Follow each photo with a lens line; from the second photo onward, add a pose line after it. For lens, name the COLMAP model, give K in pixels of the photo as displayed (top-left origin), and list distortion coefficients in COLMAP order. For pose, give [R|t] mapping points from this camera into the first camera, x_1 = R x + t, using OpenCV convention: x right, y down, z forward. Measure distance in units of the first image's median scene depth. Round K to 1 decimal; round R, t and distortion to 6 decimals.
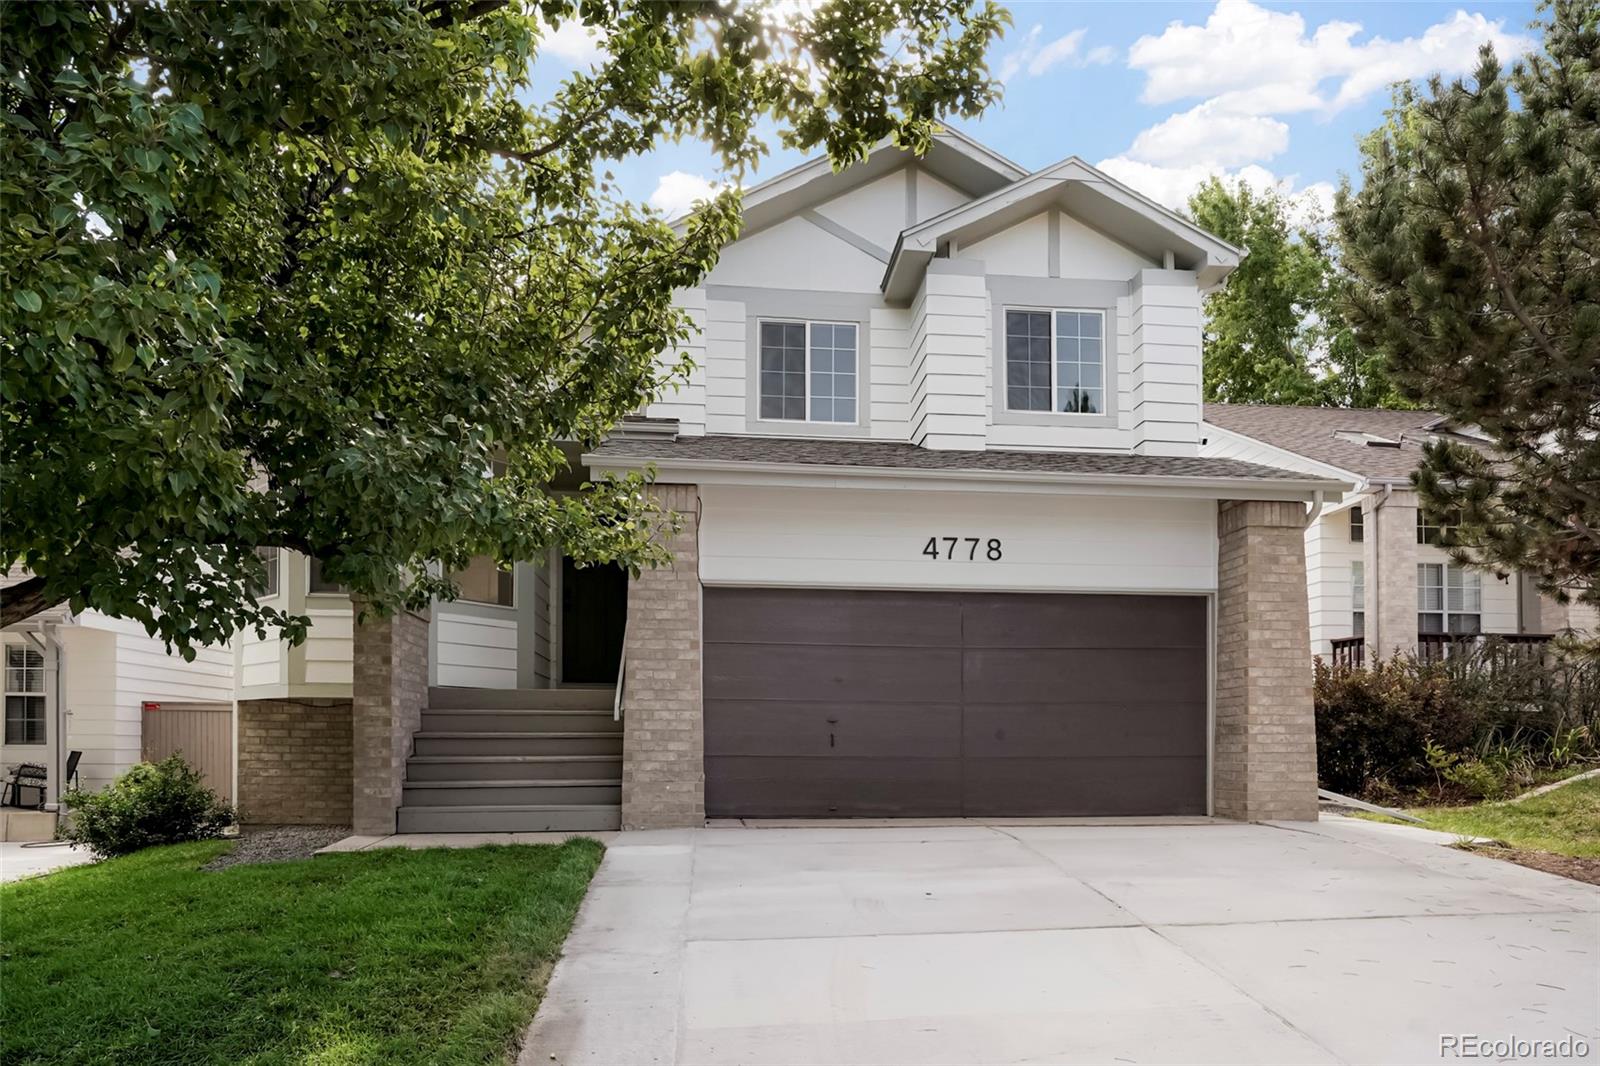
lens RADIAL K [[982.2, 0, 799.3], [0, 982.2, 684.3], [0, 0, 1]] dist [-0.005764, -0.000047]
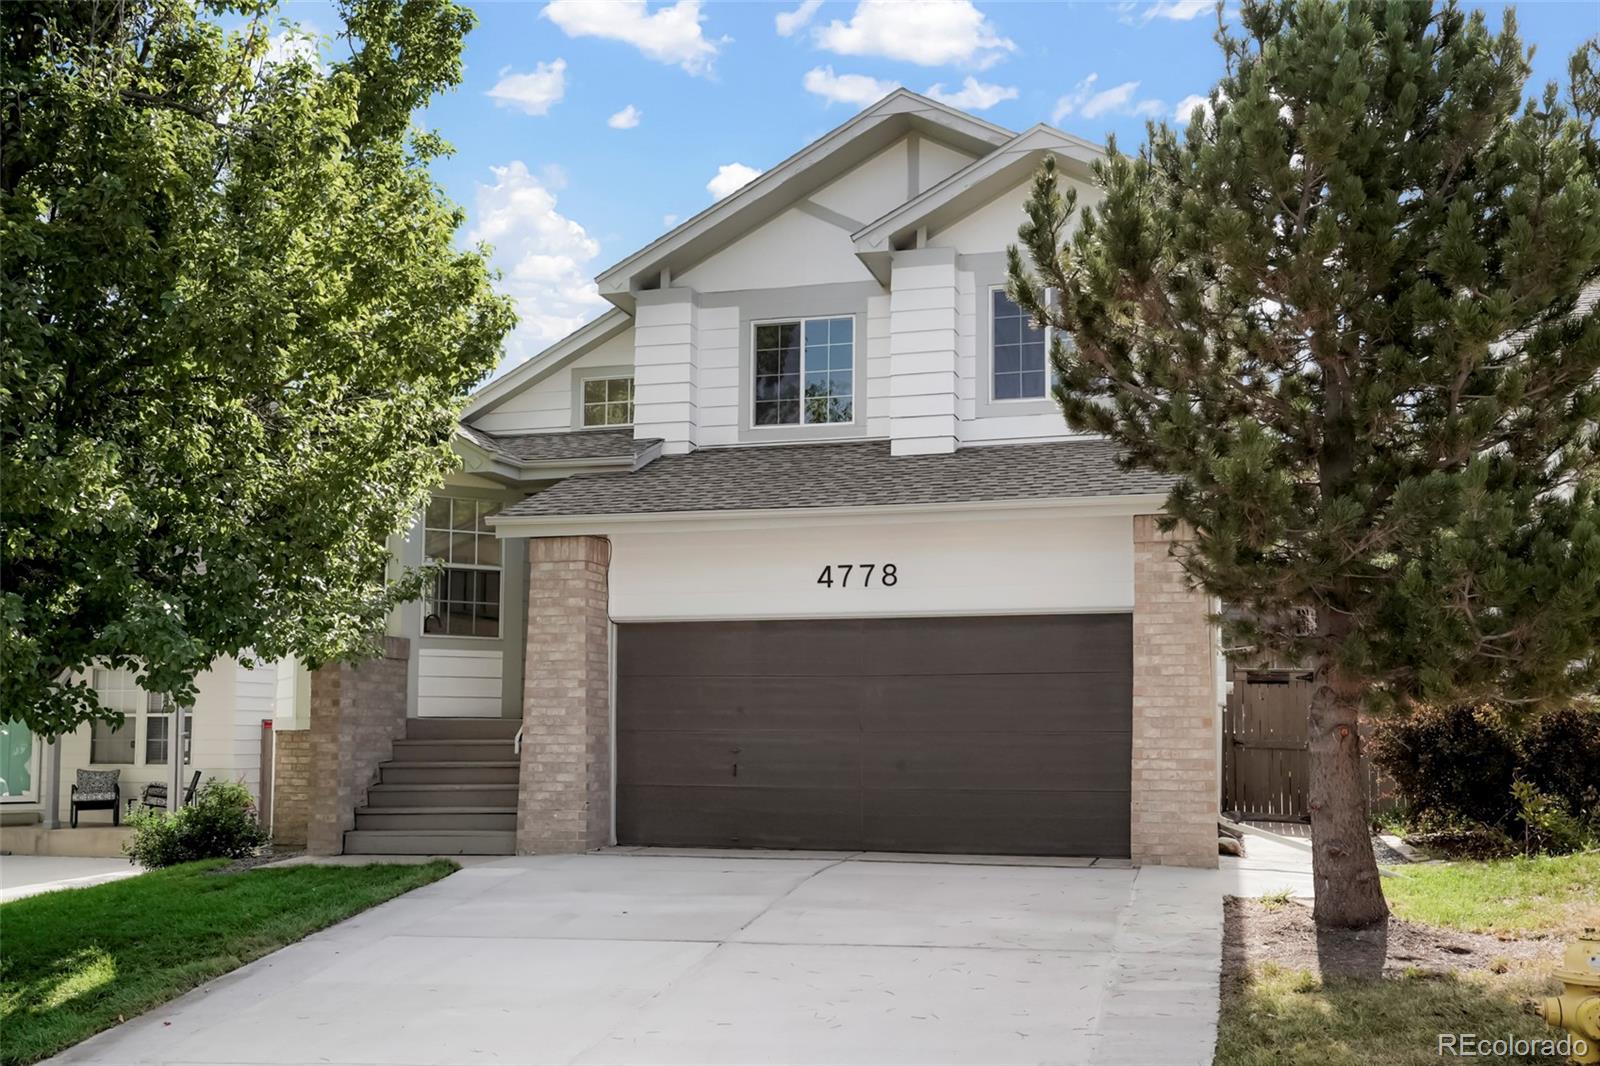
lens RADIAL K [[1513.4, 0, 800.0], [0, 1513.4, 533.0], [0, 0, 1]] dist [0.109568, -0.009383]
pose [[0.932016, -0.047683, -0.359266, 0.672805], [0.021848, 0.996896, -0.075632, -0.067503], [0.361757, 0.062641, 0.930166, -0.451841]]
